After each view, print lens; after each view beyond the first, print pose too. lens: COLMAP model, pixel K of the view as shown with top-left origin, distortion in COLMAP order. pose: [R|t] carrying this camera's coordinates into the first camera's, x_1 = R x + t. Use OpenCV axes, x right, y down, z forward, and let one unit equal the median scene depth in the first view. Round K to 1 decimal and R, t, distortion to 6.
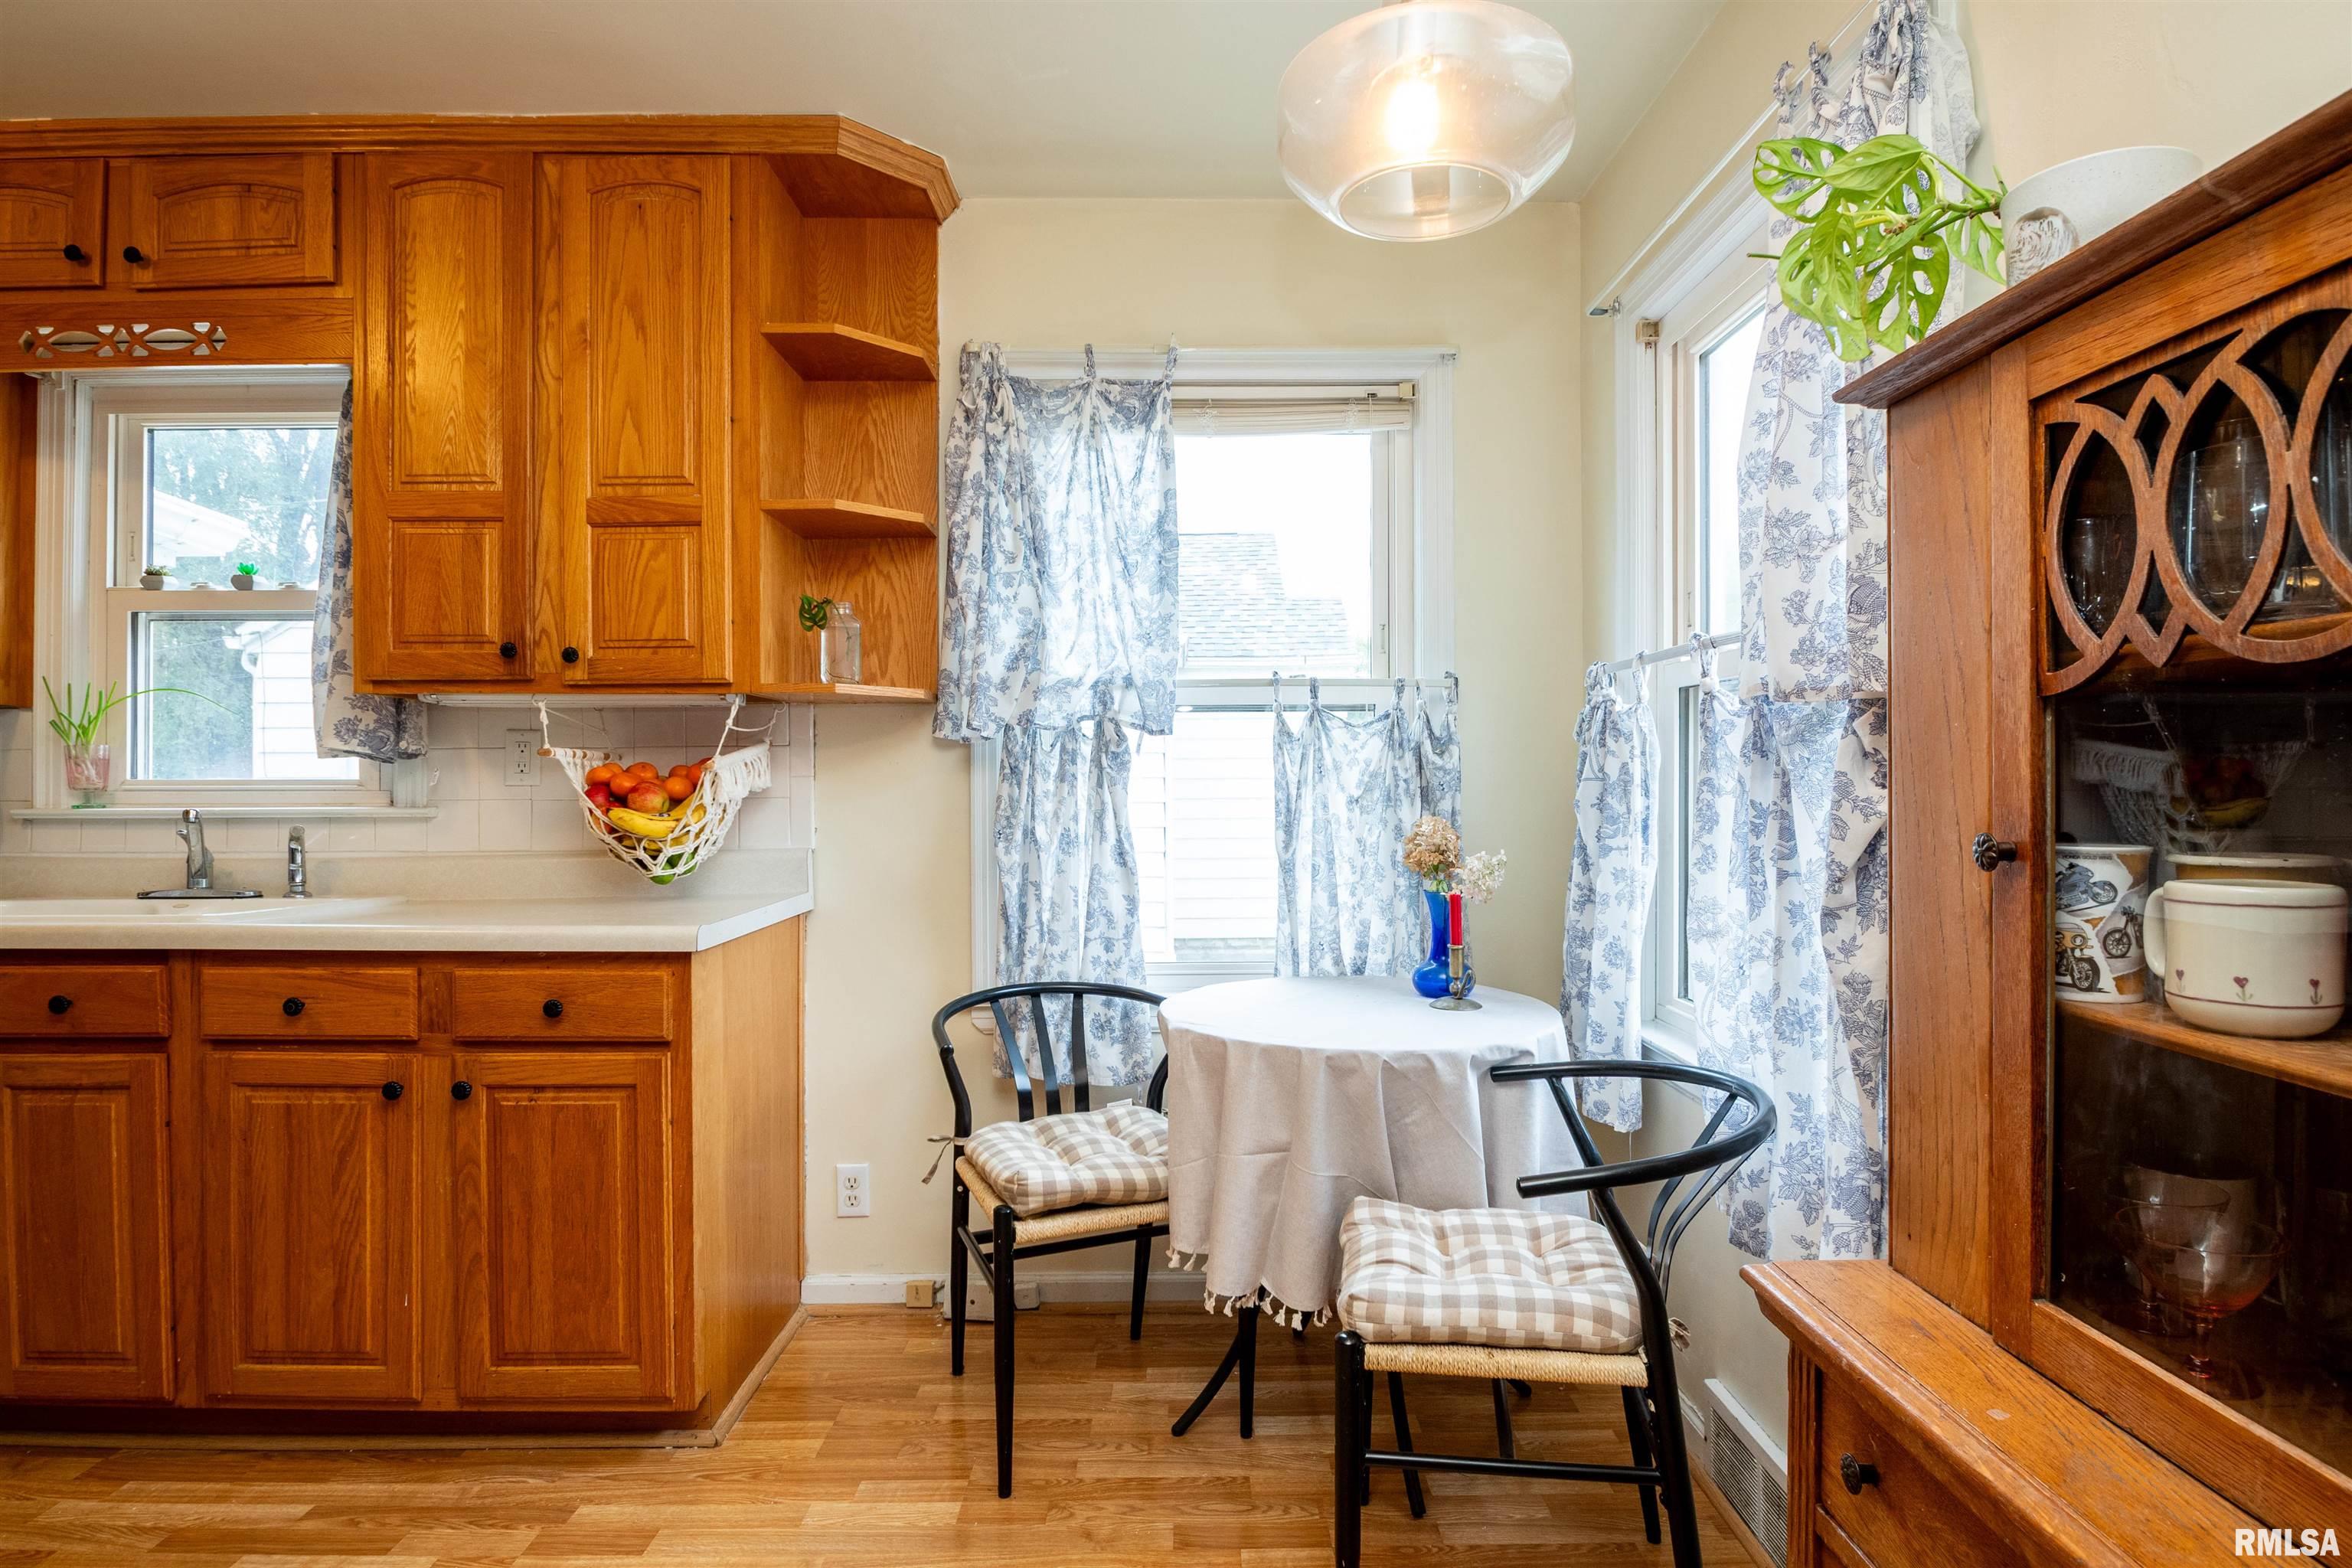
lens RADIAL K [[1210.3, 0, 1176.0], [0, 1210.3, 784.0], [0, 0, 1]] dist [0.001582, -0.014831]
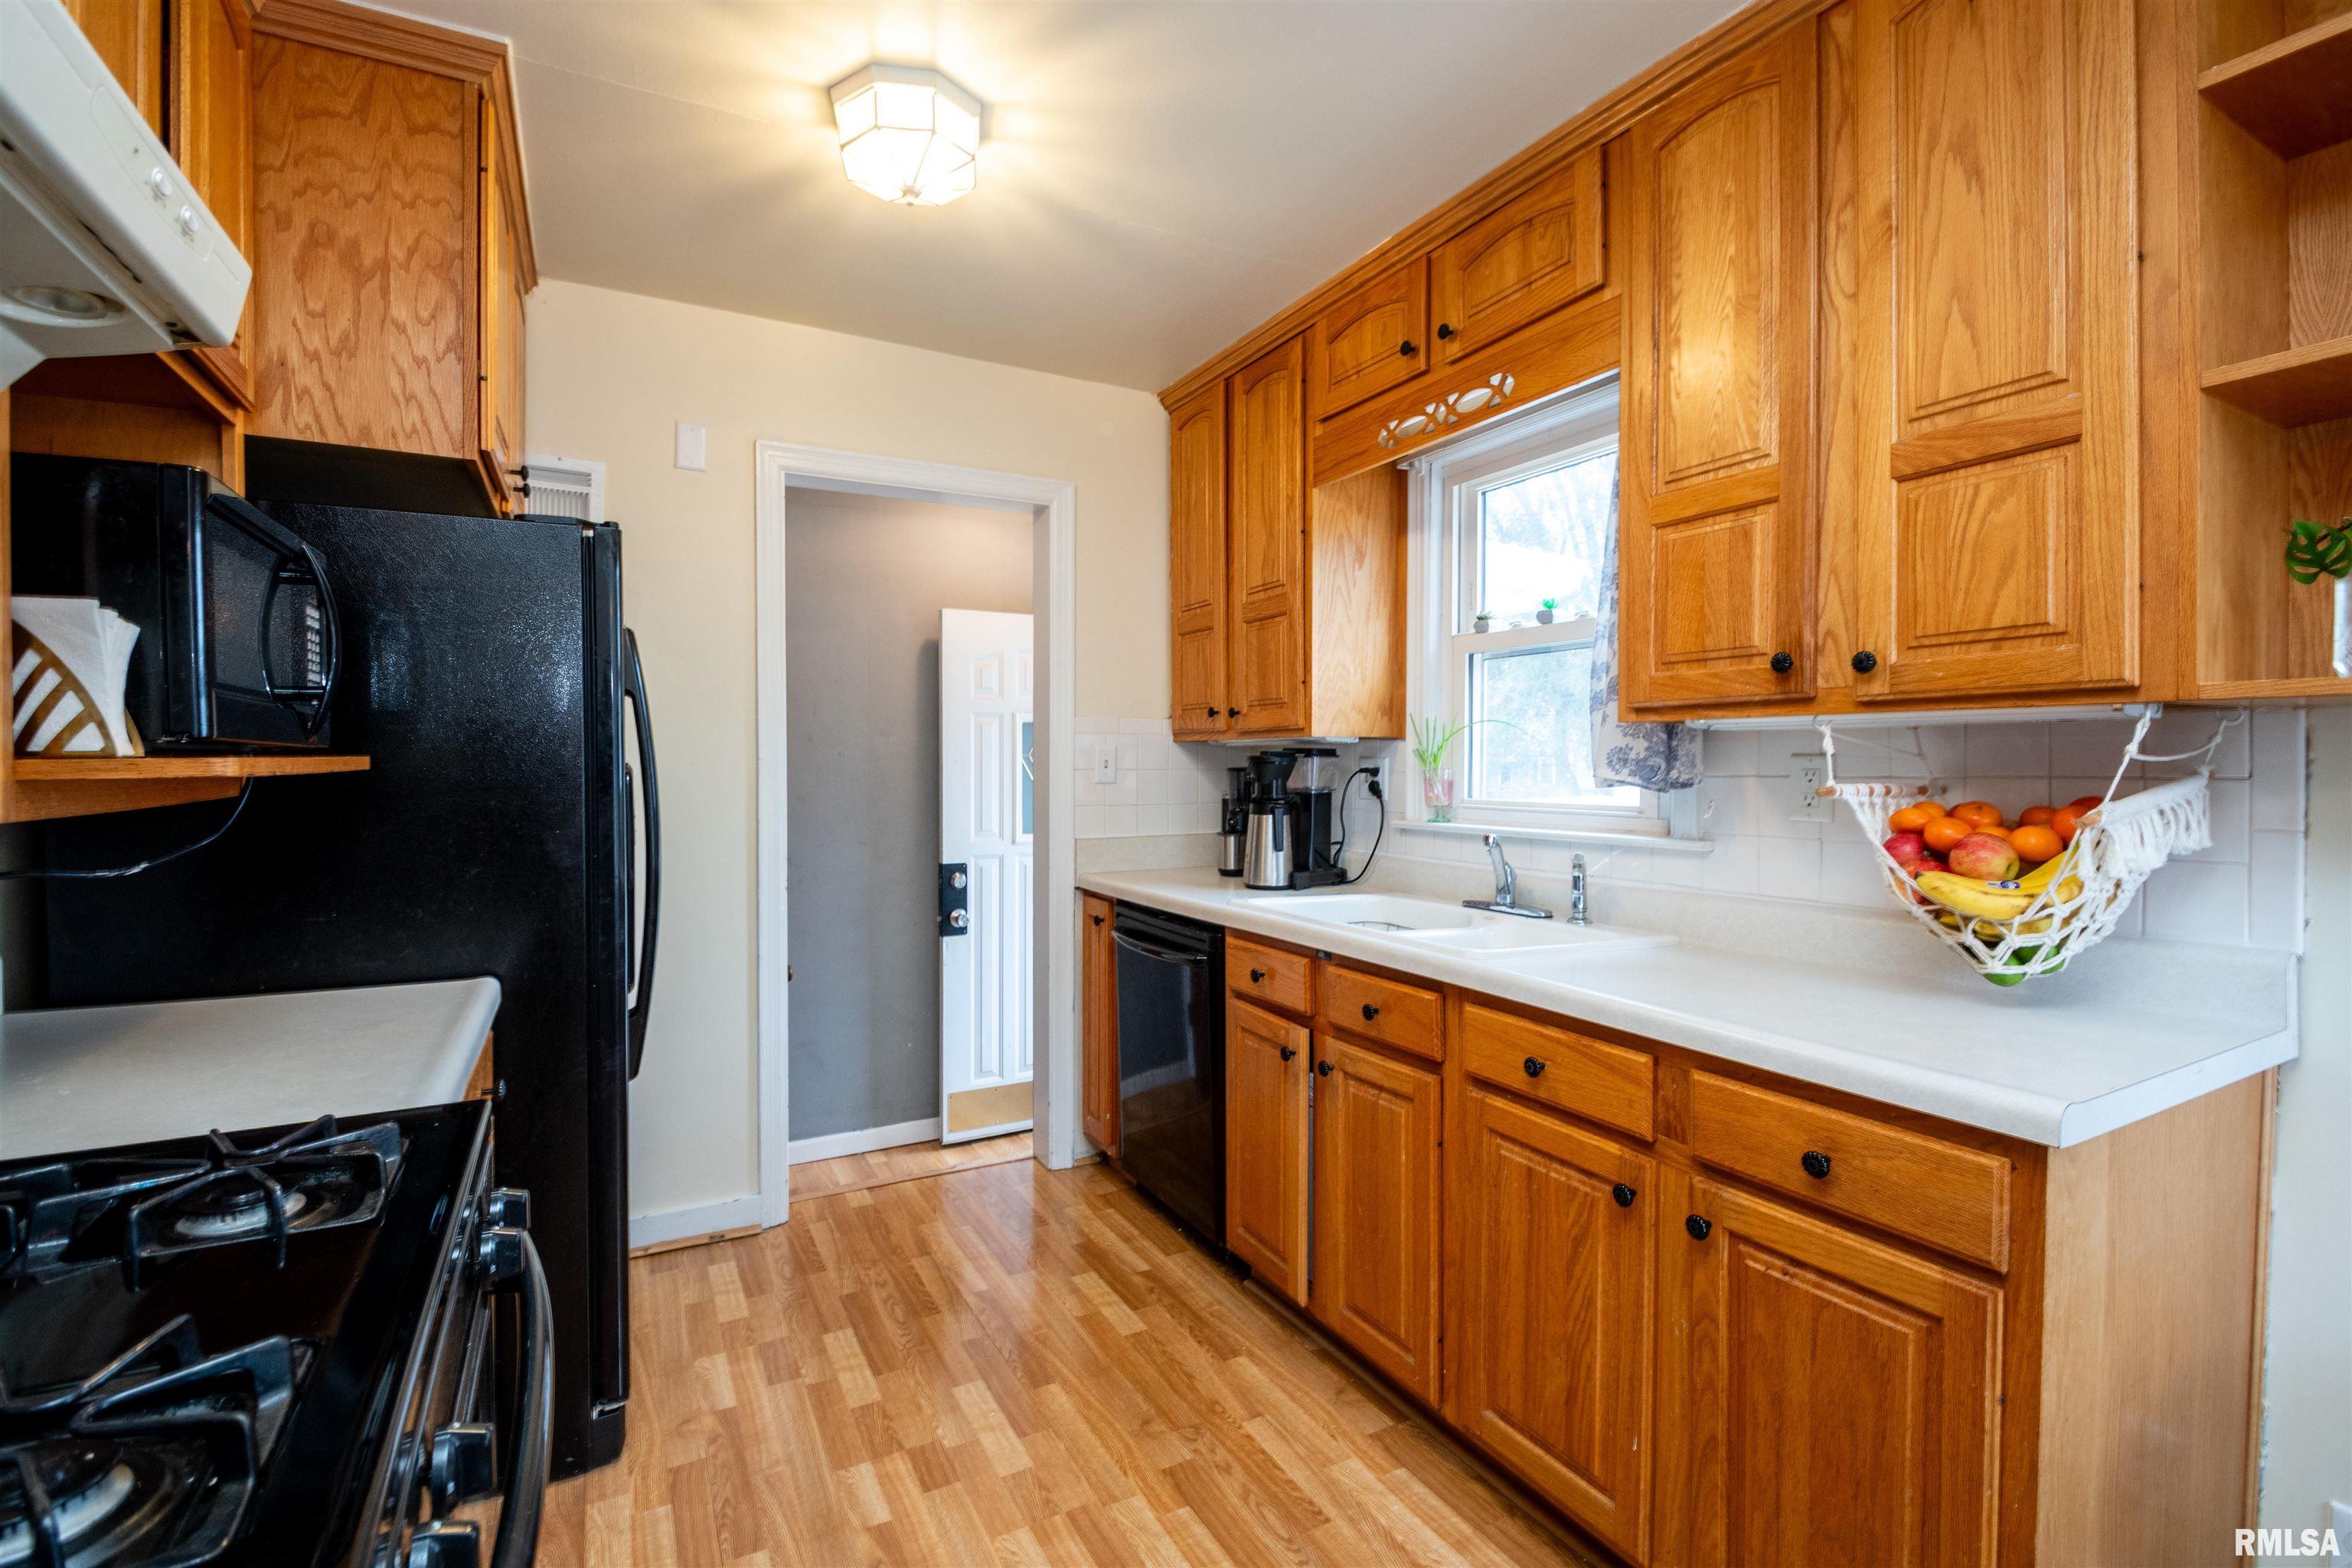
lens RADIAL K [[1037.3, 0, 1176.0], [0, 1037.3, 784.0], [0, 0, 1]] dist [0.023530, -0.026835]
pose [[0.466385, 0.018712, -0.884384, -0.128672], [-0.002118, 0.999797, 0.020037, -0.043238], [0.884579, -0.007471, 0.466330, 0.323822]]
